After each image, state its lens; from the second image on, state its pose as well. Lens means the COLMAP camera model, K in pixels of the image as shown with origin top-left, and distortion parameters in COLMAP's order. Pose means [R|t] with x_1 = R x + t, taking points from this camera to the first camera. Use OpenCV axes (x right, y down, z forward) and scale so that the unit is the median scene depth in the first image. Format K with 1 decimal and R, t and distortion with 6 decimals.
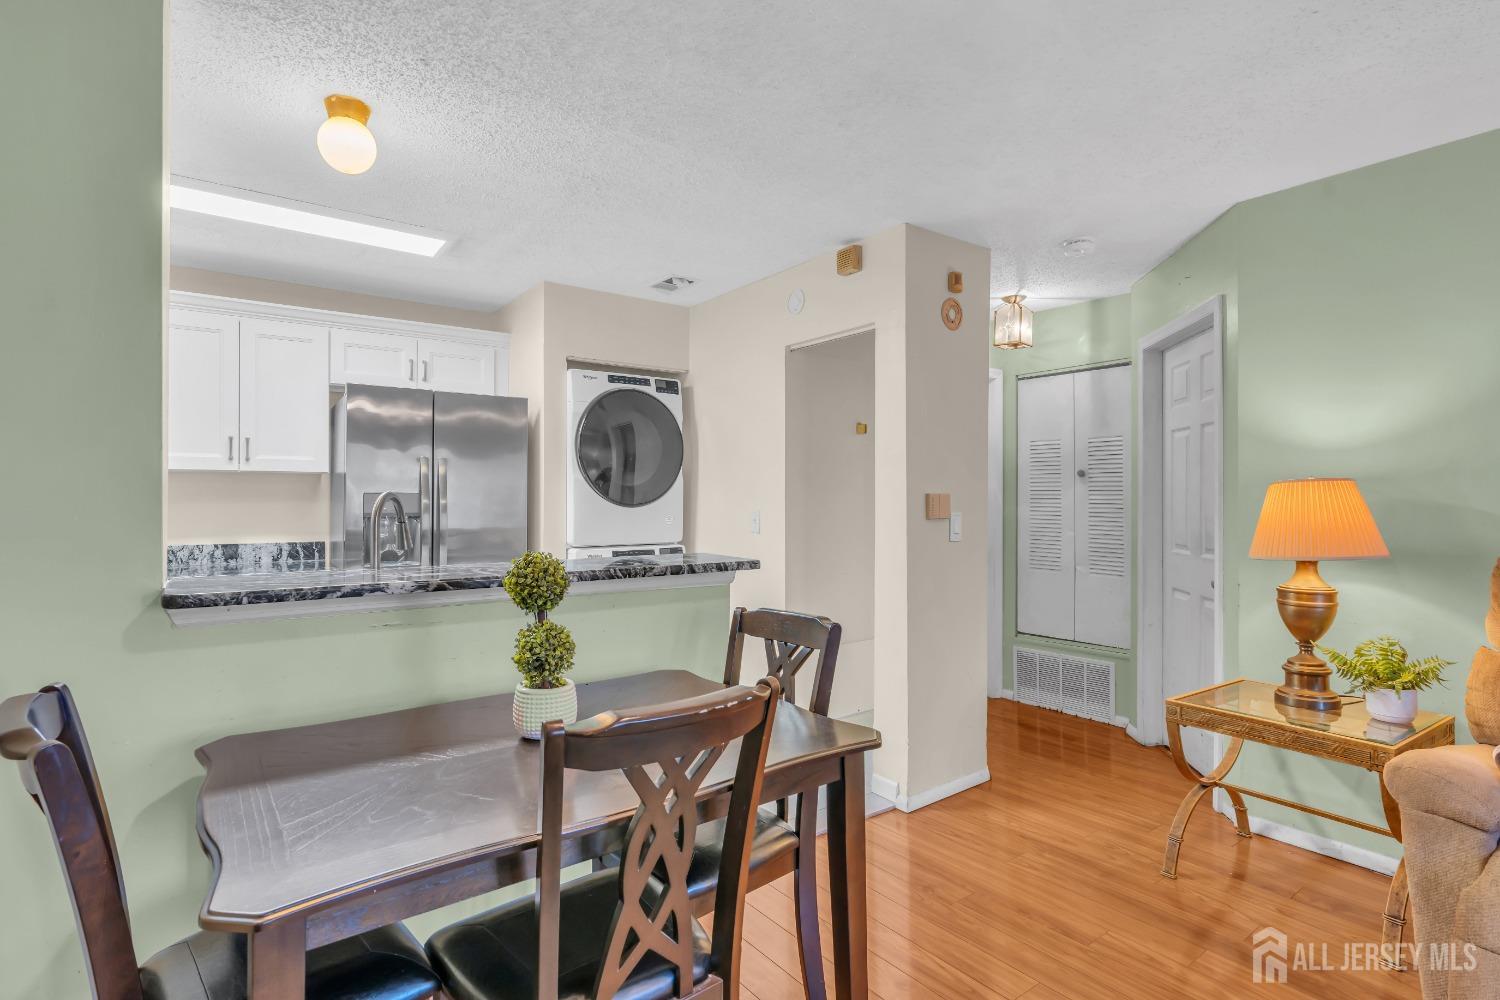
lens RADIAL K [[725.0, 0, 739.7], [0, 725.0, 510.9], [0, 0, 1]] dist [-0.010263, 0.001738]
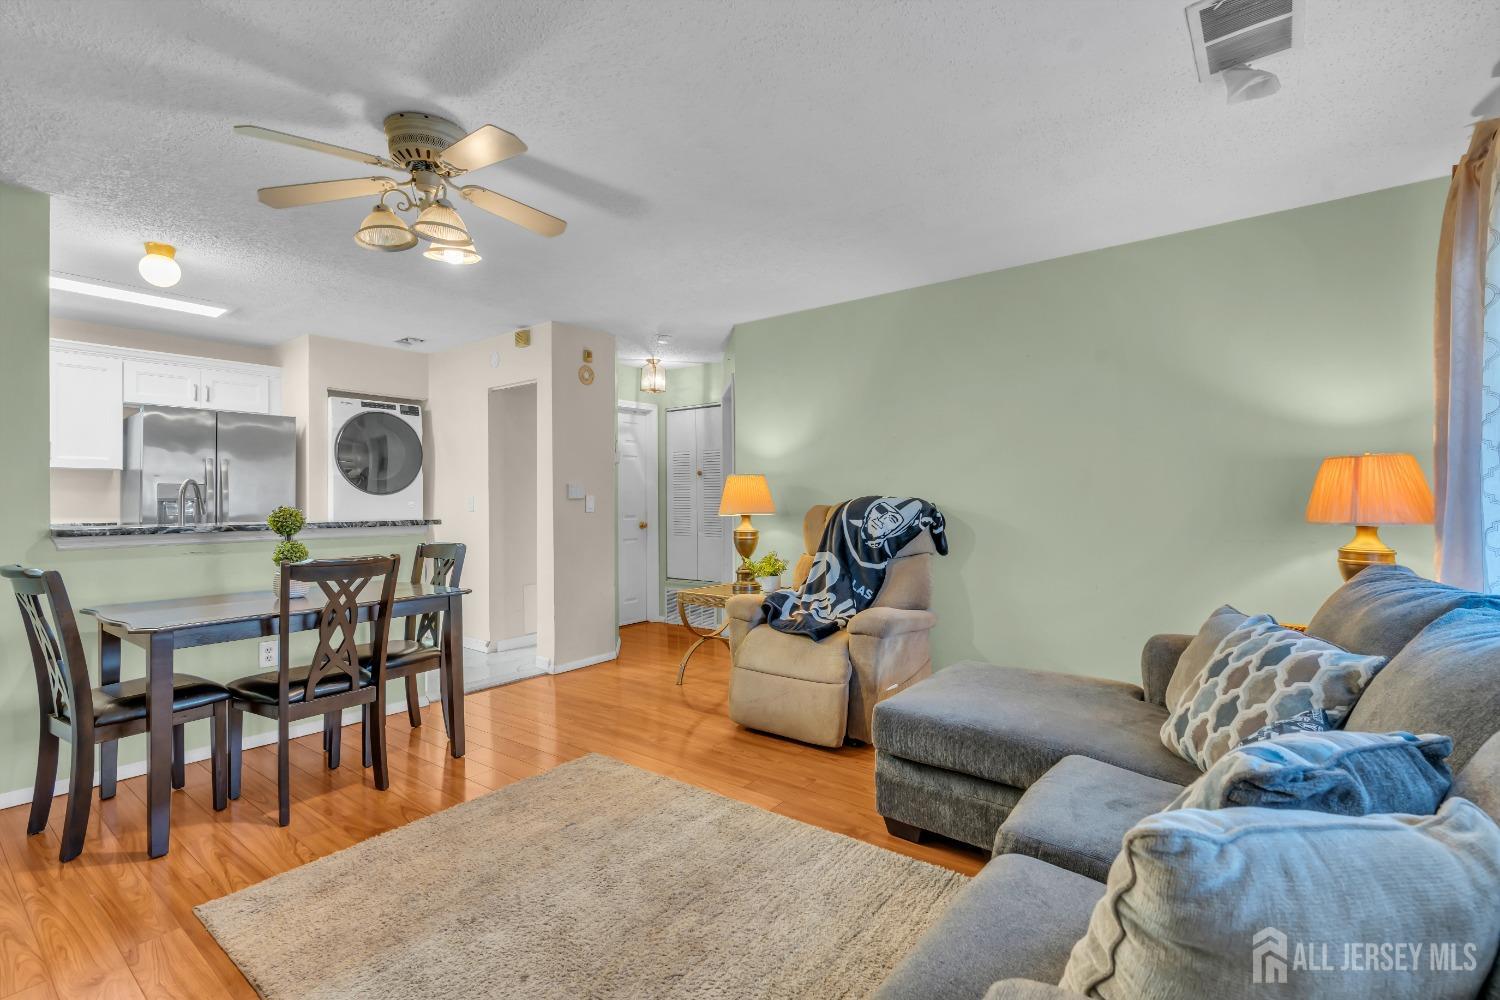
lens RADIAL K [[670.5, 0, 741.9], [0, 670.5, 503.2], [0, 0, 1]] dist [-0.004527, 0.000940]
pose [[0.961227, -0.008118, 0.275640, 0.185896], [0.012011, 0.999850, -0.012440, 0.038477], [-0.275498, 0.015268, 0.961181, -0.497364]]
